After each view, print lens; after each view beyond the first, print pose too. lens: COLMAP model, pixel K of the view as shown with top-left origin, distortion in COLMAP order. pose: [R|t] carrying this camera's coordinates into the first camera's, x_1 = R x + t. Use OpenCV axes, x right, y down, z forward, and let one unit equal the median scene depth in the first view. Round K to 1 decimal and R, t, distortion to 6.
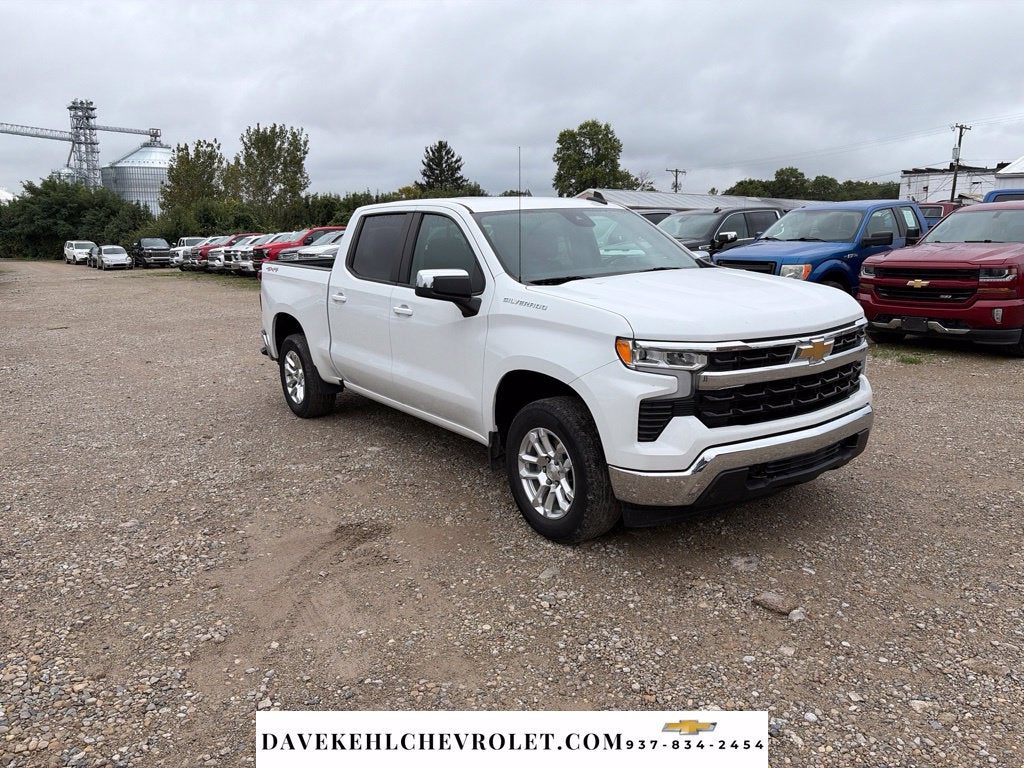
lens RADIAL K [[778.0, 0, 510.8], [0, 778.0, 380.7], [0, 0, 1]] dist [0.035716, -0.034923]
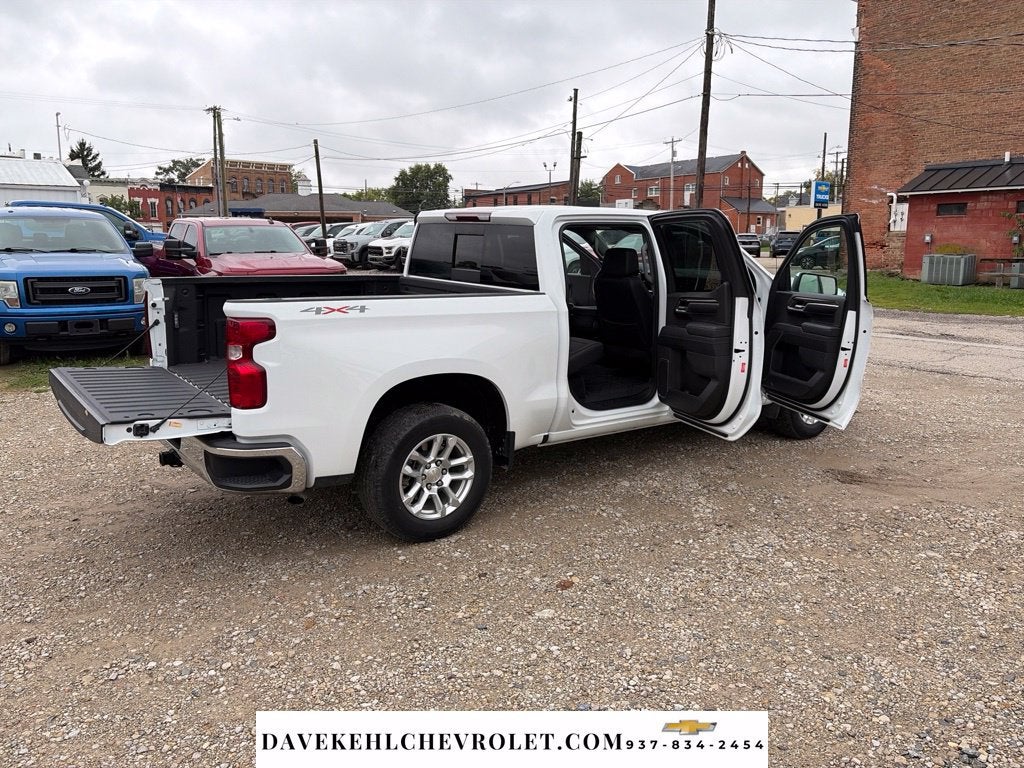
lens RADIAL K [[778.0, 0, 506.9], [0, 778.0, 378.7], [0, 0, 1]] dist [0.035716, -0.034923]
pose [[-0.034125, -0.166004, 0.985534, -1.135117], [0.183161, 0.968368, 0.169455, -0.225506], [-0.982490, 0.186295, -0.002640, 1.225866]]
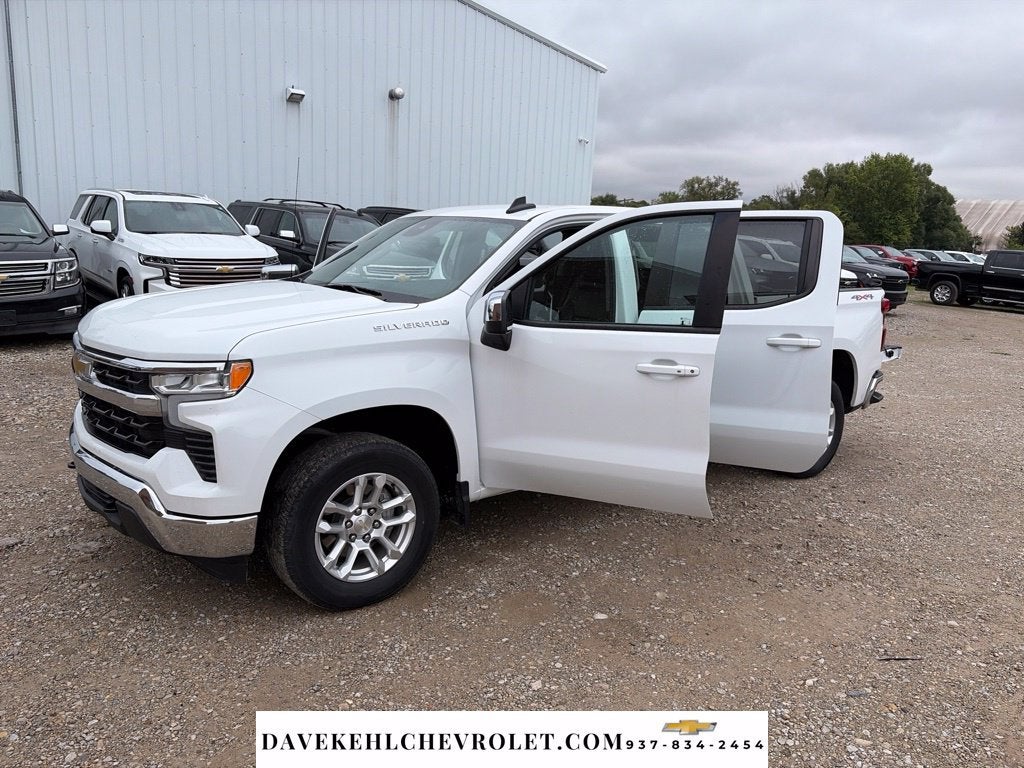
lens RADIAL K [[778.0, 0, 520.6], [0, 778.0, 380.4], [0, 0, 1]] dist [0.035716, -0.034923]
pose [[0.075195, 0.208353, -0.975159, 0.931609], [-0.236348, 0.953785, 0.185562, -0.219484], [0.968755, 0.216523, 0.120964, 0.978778]]
